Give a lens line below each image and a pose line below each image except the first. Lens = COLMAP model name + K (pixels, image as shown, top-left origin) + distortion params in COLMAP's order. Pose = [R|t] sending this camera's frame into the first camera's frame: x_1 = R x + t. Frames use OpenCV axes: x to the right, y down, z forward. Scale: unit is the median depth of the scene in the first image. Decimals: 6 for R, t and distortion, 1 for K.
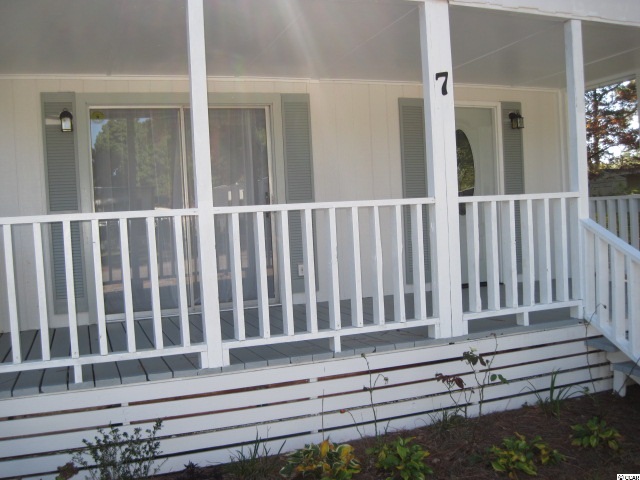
lens RADIAL K [[653.1, 0, 320.6], [0, 653.1, 259.9], [0, 0, 1]] dist [-0.063439, 0.004351]
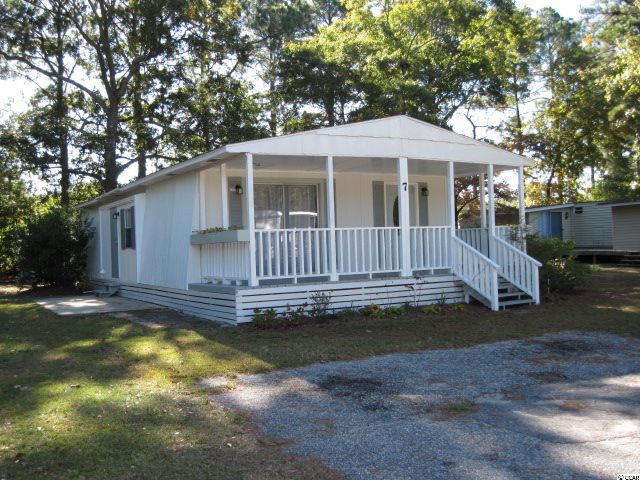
lens RADIAL K [[657.3, 0, 320.0], [0, 657.3, 240.0], [0, 0, 1]] dist [0.000449, 0.001109]
pose [[0.986226, 0.021778, 0.163965, -0.600616], [-0.009815, 0.997253, -0.073420, 0.164820], [-0.165113, 0.070800, 0.983730, -1.634779]]
